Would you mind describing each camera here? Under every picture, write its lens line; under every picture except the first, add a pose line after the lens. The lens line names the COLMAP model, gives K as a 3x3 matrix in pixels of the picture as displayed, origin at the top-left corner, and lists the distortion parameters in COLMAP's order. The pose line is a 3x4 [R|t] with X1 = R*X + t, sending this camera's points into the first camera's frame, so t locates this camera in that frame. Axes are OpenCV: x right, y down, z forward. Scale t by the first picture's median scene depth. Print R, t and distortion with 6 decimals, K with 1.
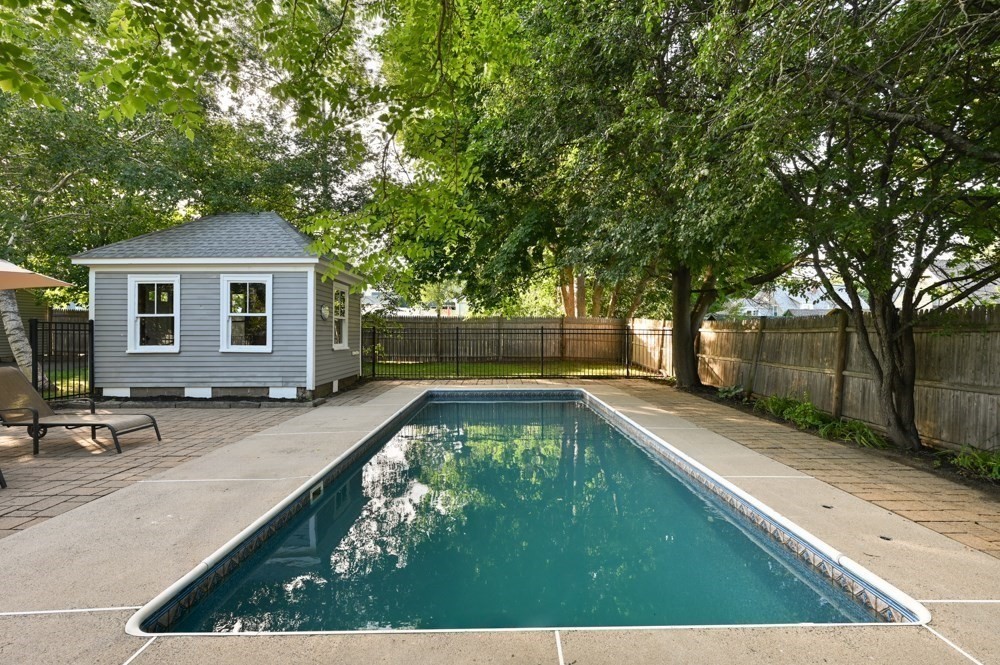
lens RADIAL K [[438.8, 0, 505.0], [0, 438.8, 333.8], [0, 0, 1]] dist [-0.000126, 0.000069]
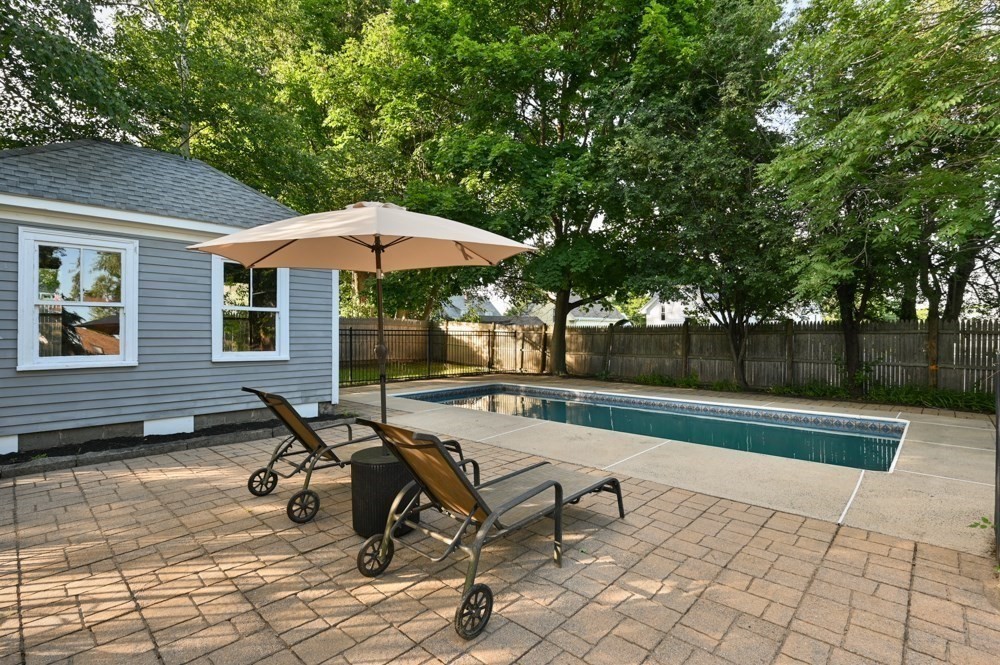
lens RADIAL K [[480.3, 0, 498.7], [0, 480.3, 335.0], [0, 0, 1]] dist [0.003176, 0.000324]
pose [[0.705925, -0.001488, 0.708285, -0.858823], [0.002650, 0.999996, -0.000540, 0.000871], [-0.708282, 0.002258, 0.705926, 0.154639]]
